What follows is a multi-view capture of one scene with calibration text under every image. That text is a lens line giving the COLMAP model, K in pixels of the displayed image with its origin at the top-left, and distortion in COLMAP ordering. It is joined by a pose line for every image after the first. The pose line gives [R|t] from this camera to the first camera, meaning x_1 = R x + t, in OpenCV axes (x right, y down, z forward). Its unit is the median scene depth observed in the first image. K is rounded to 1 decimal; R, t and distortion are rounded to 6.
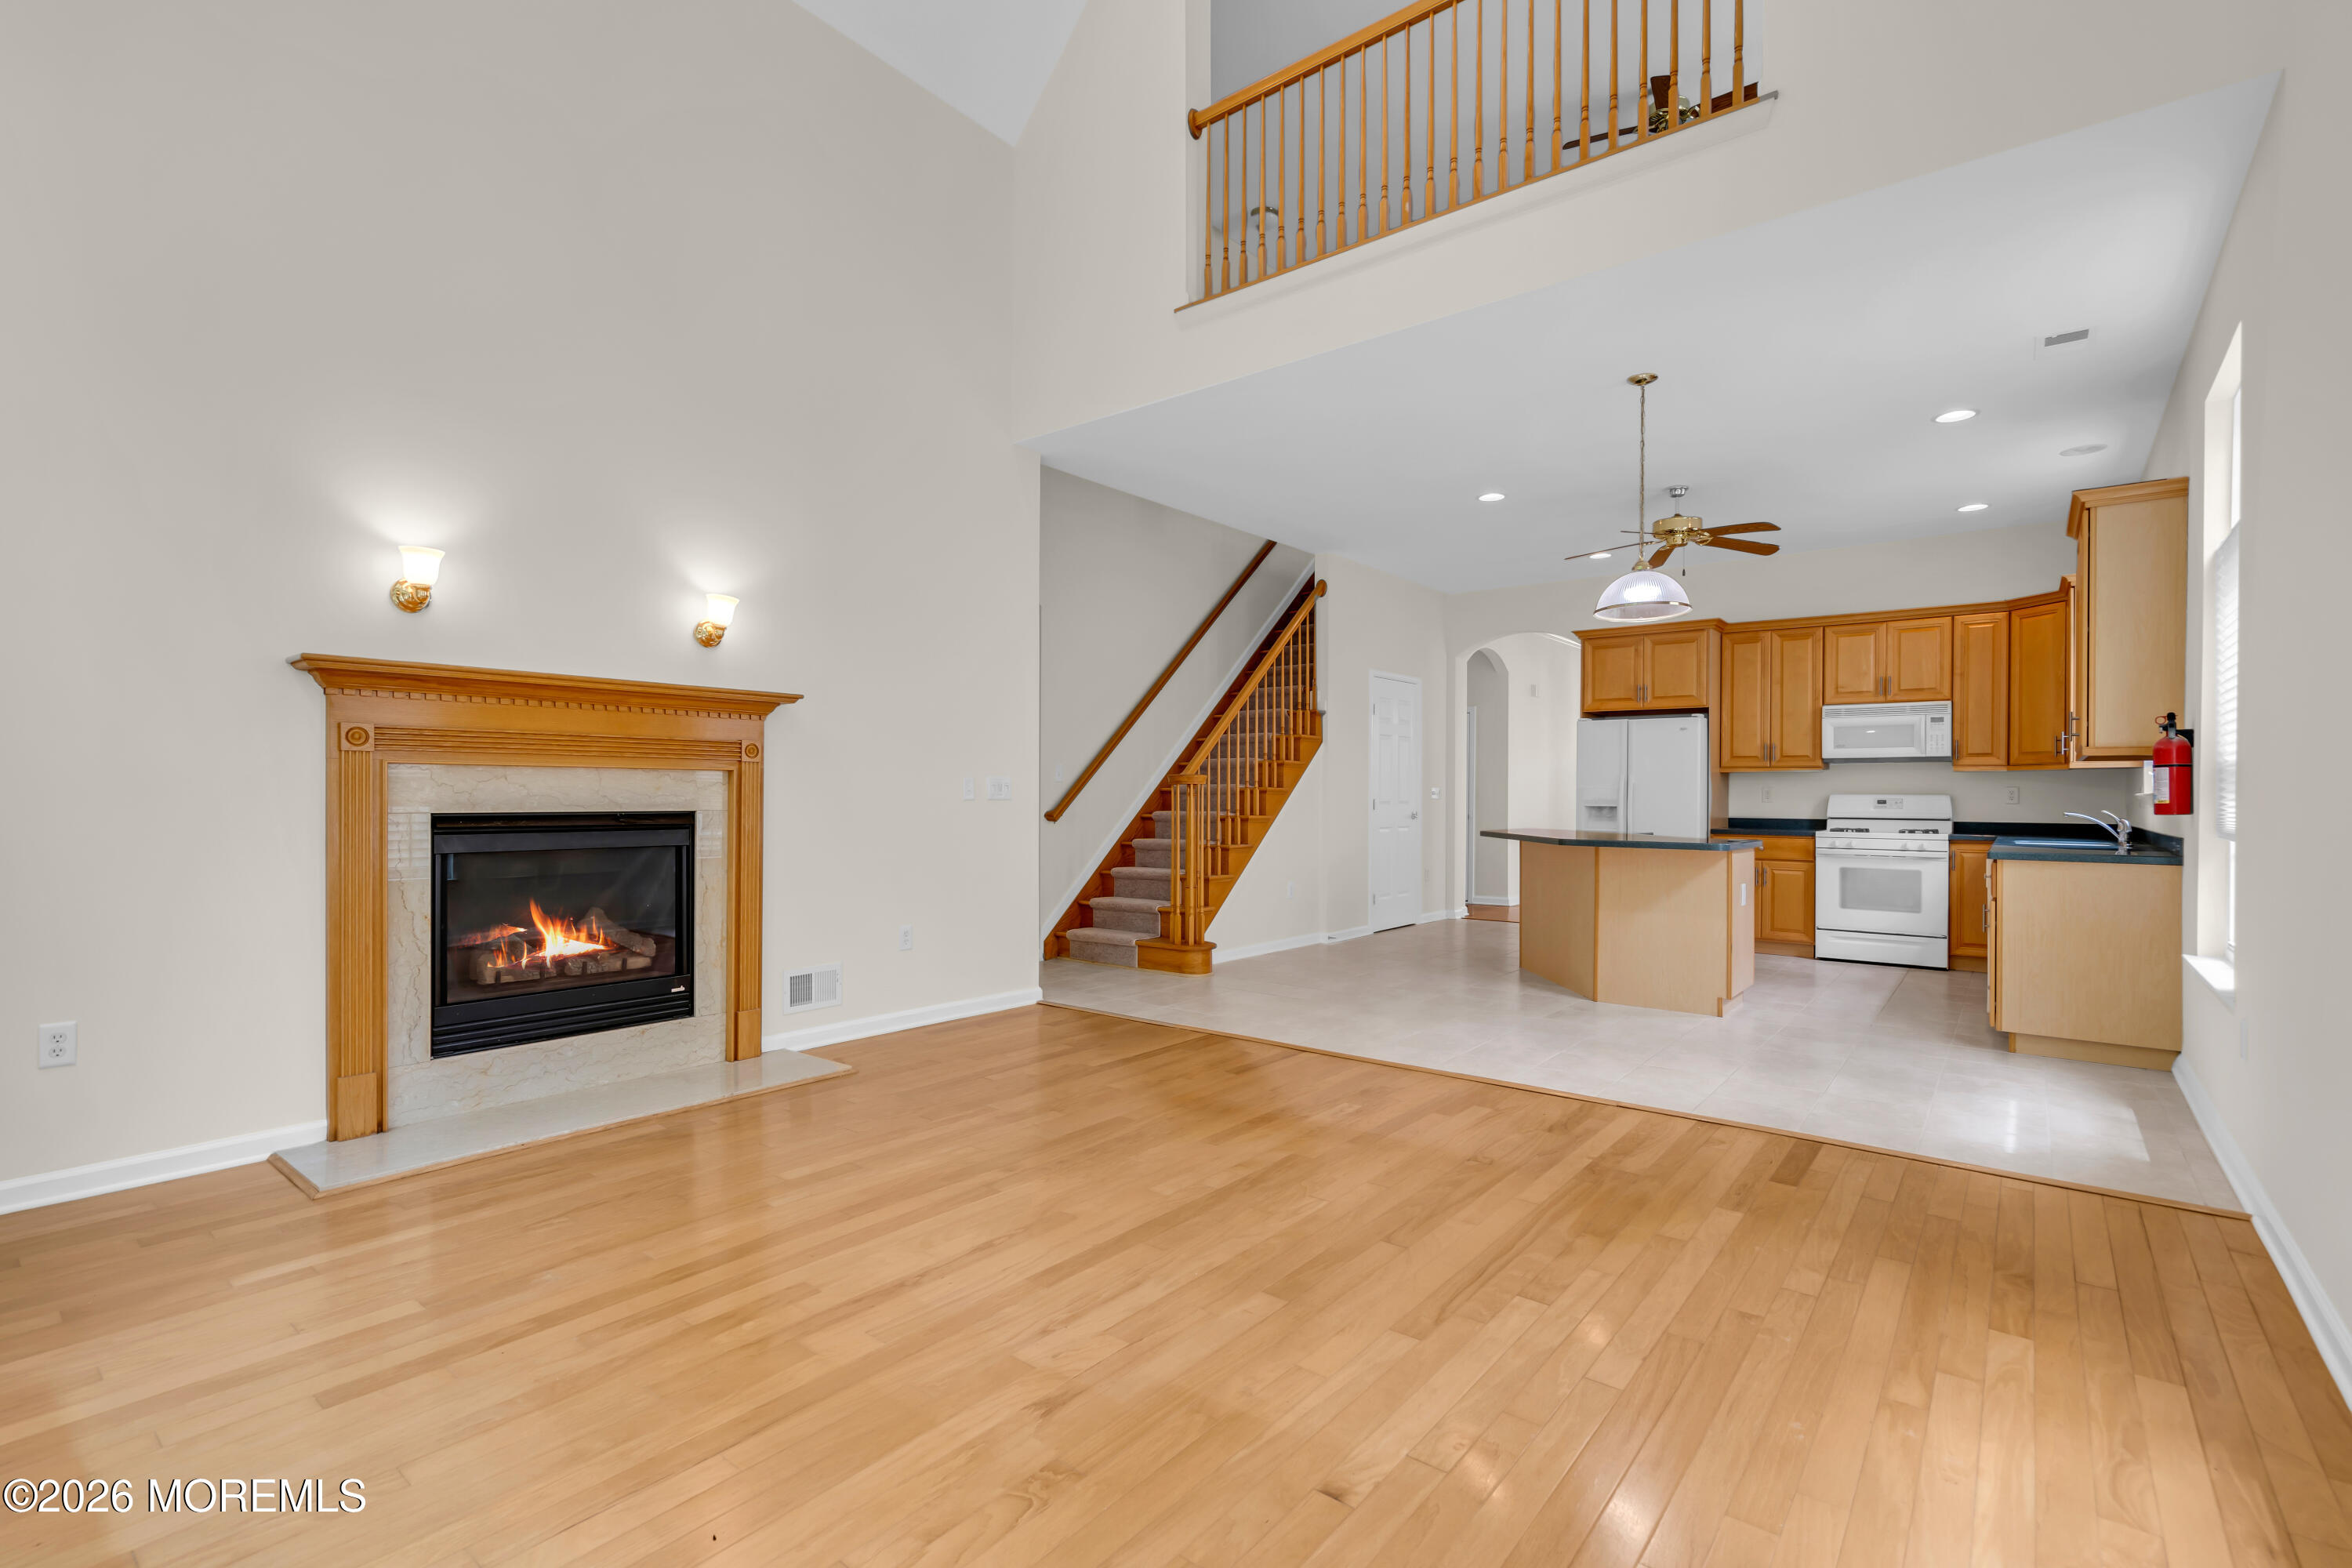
lens RADIAL K [[1075.6, 0, 1147.7], [0, 1075.6, 788.4], [0, 0, 1]] dist [-0.003380, 0.001063]
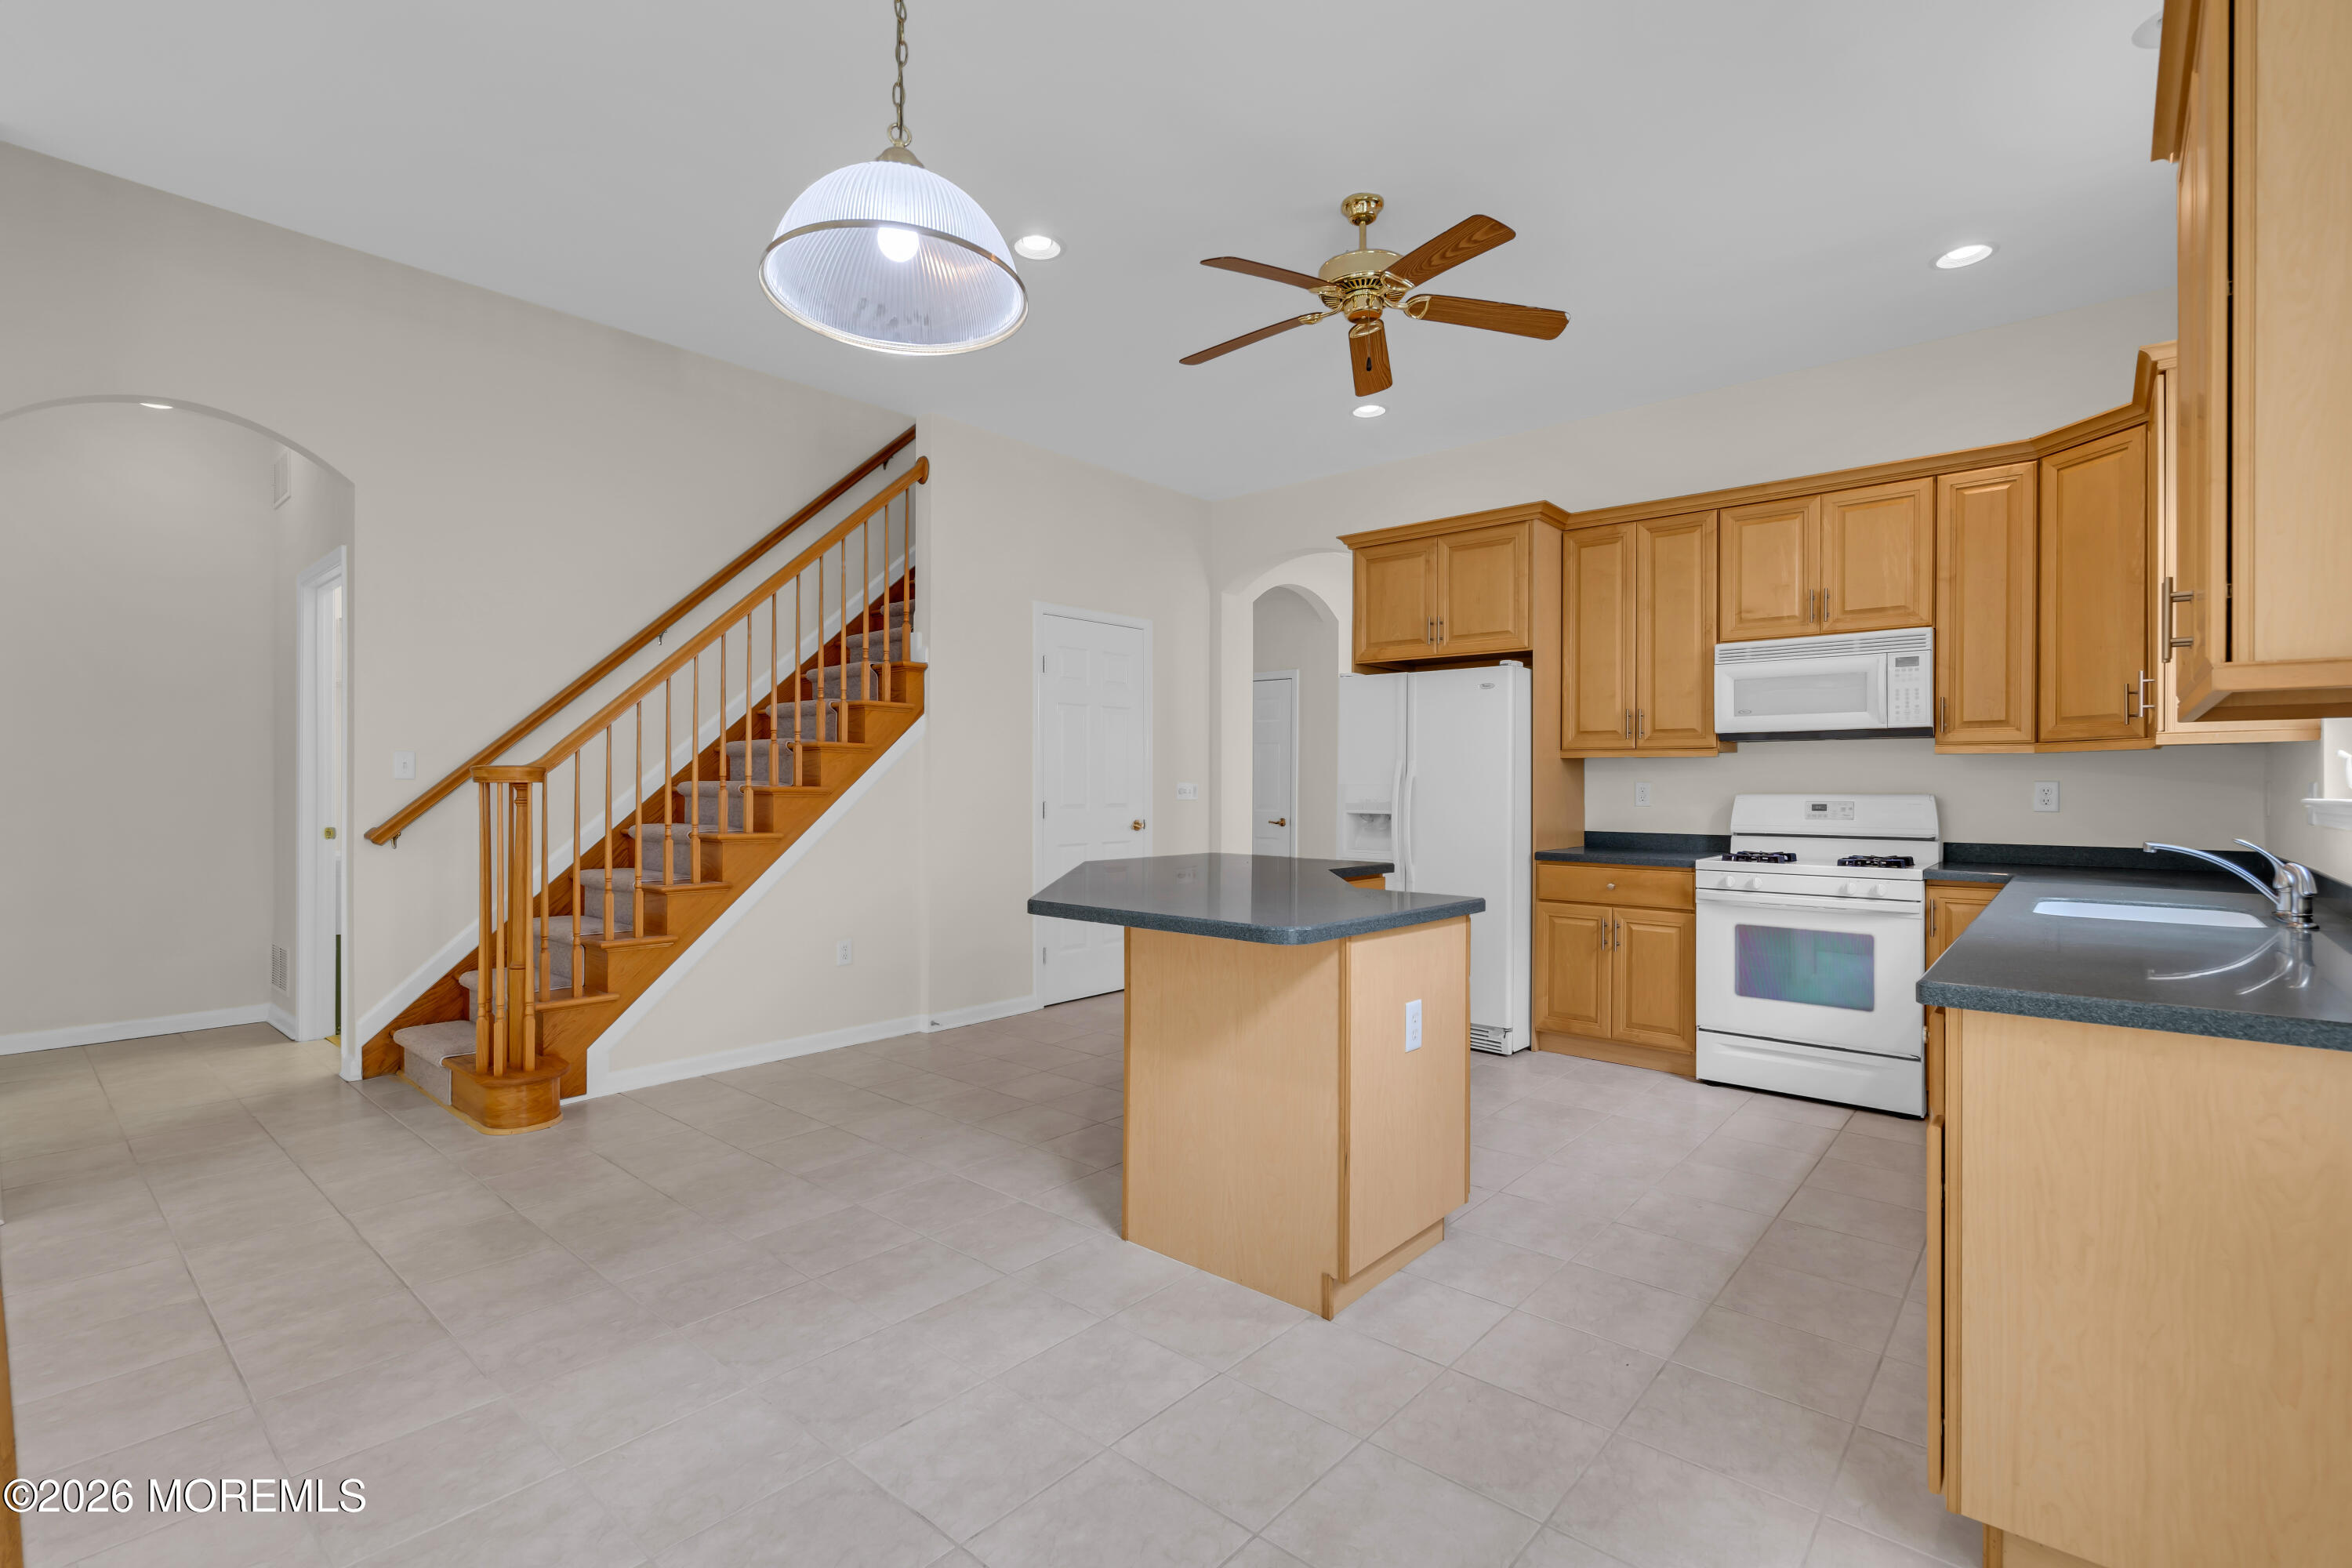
lens RADIAL K [[1075.6, 0, 1148.4], [0, 1075.6, 779.6], [0, 0, 1]] dist [-0.003380, 0.001063]
pose [[0.999214, -0.003651, -0.039463, 0.412751], [0.003688, 0.999993, 0.000873, -0.005270], [0.039459, -0.001018, 0.999221, 0.485588]]
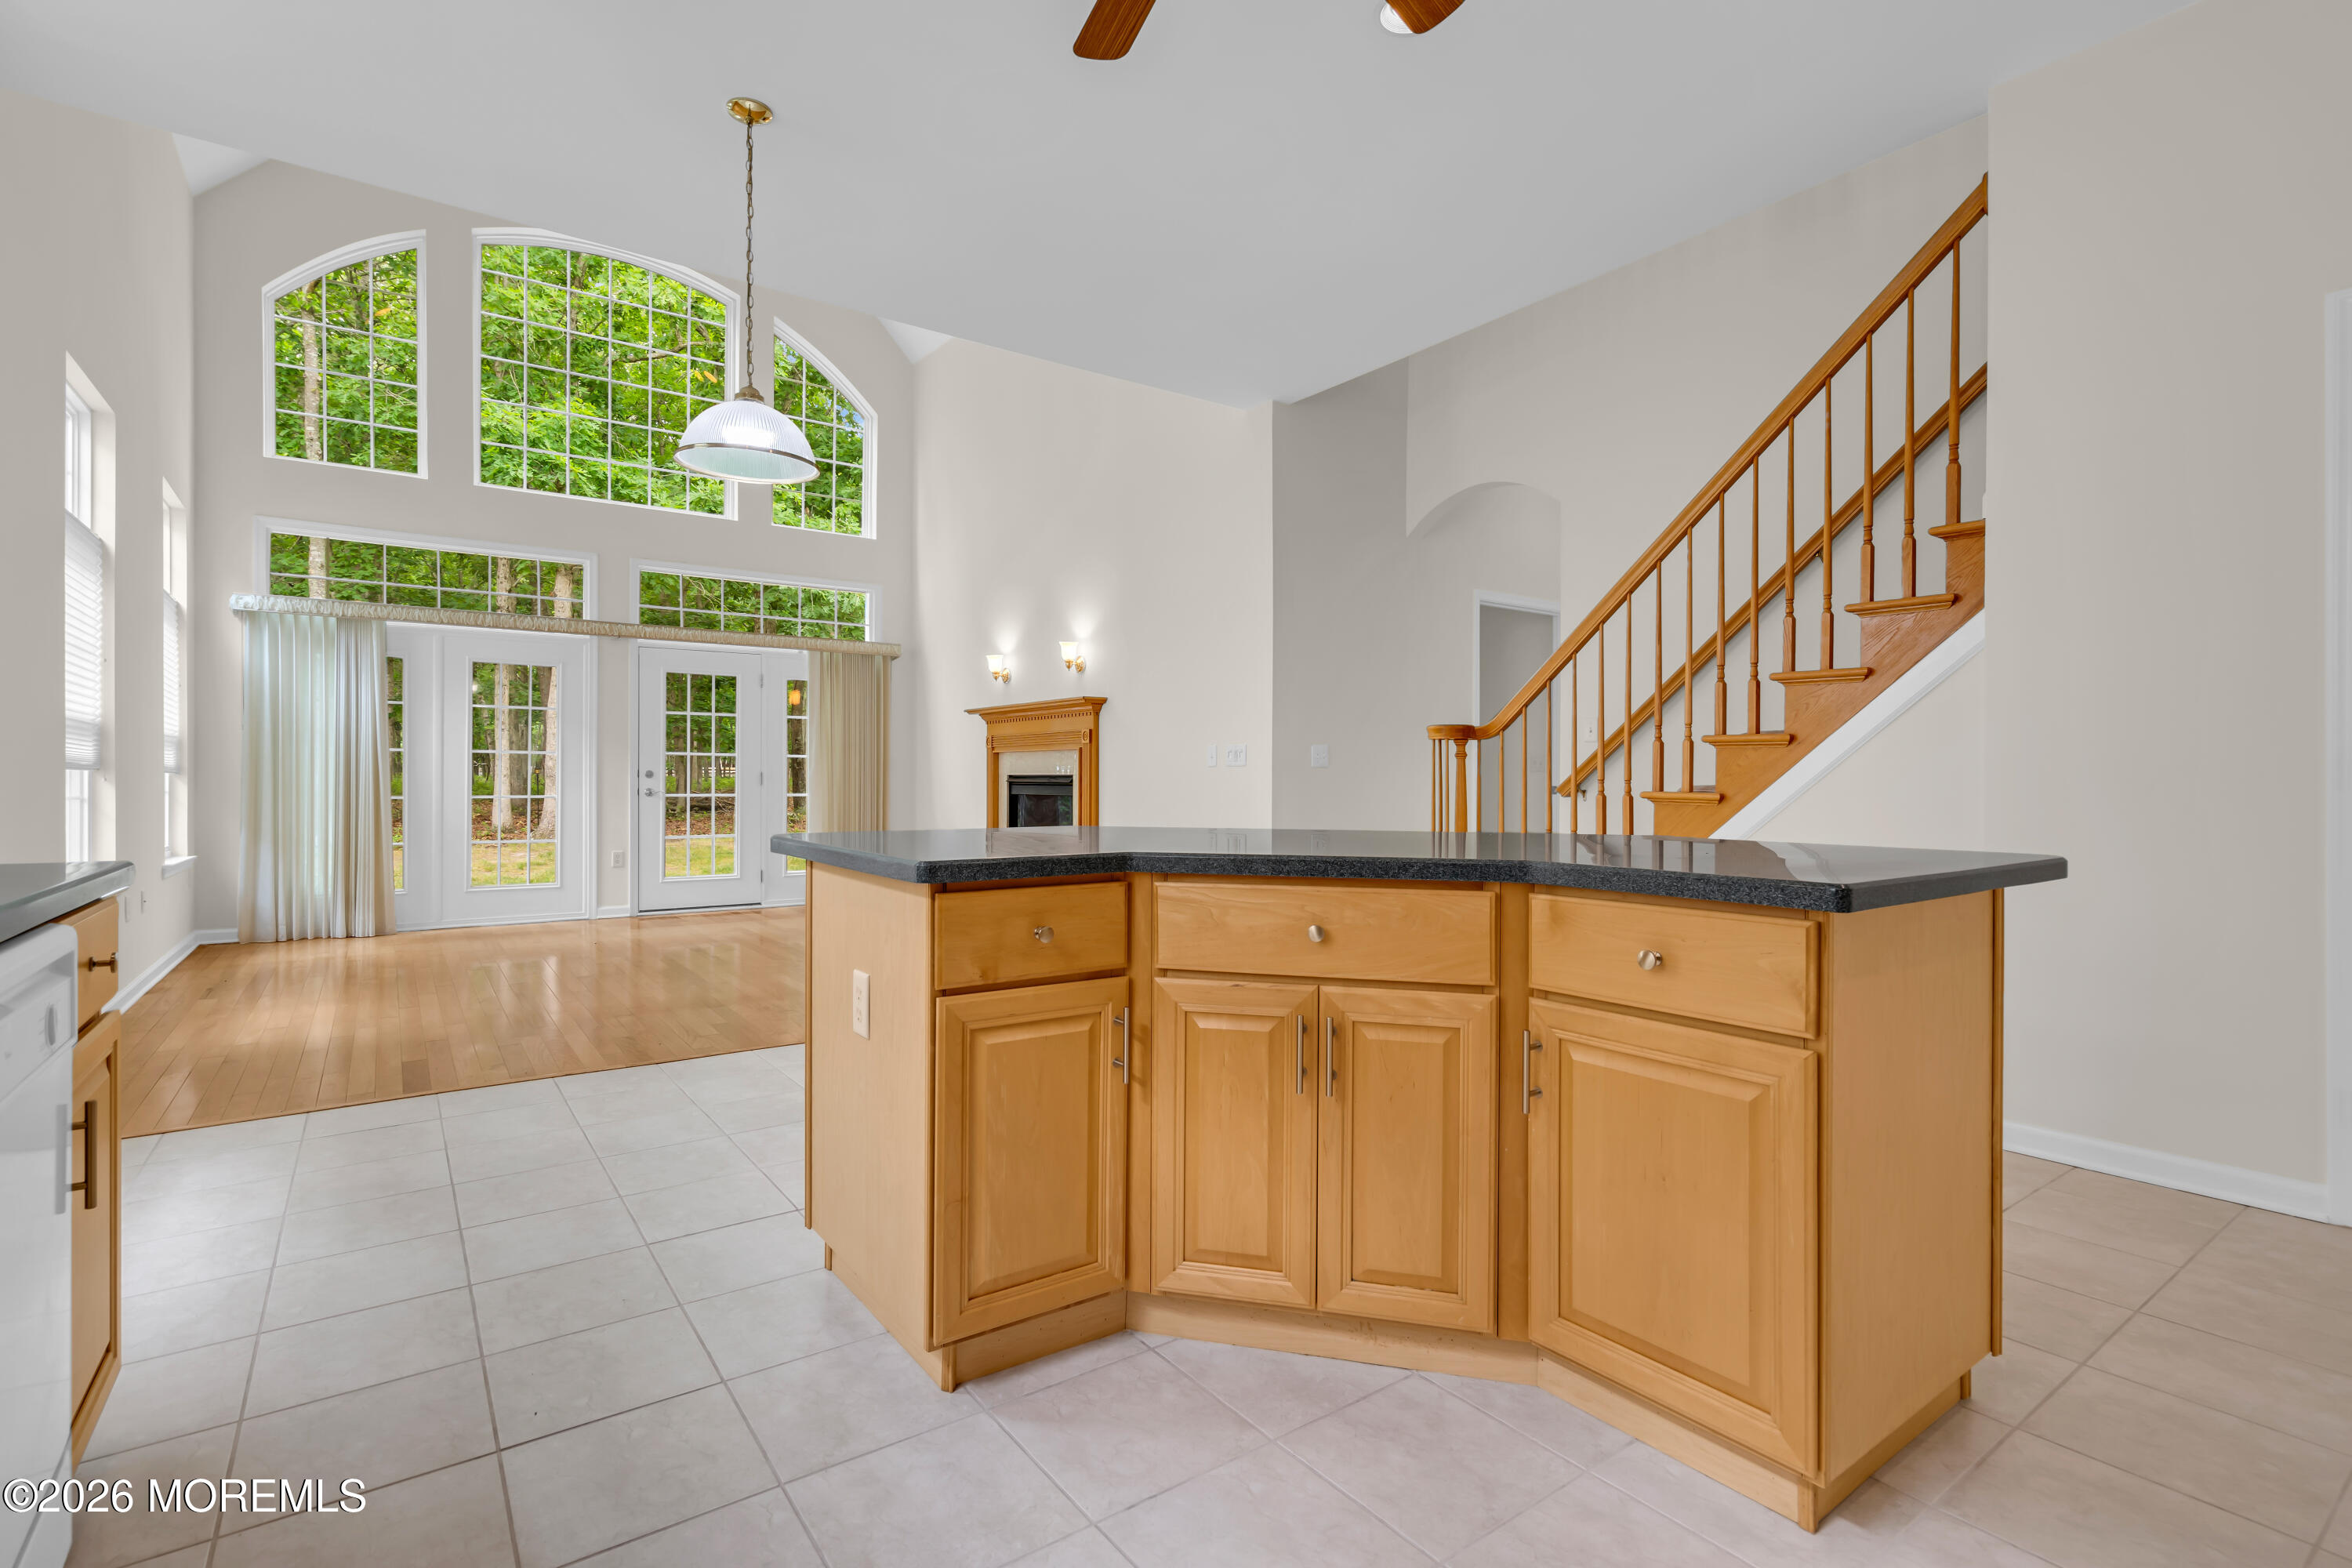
lens RADIAL K [[1075.6, 0, 1163.6], [0, 1075.6, 777.7], [0, 0, 1]] dist [-0.003380, 0.001063]
pose [[-0.248053, -0.004426, -0.968736, 0.778331], [0.001888, 0.999985, -0.005052, 0.023230], [0.968745, -0.003082, -0.248041, 1.055078]]
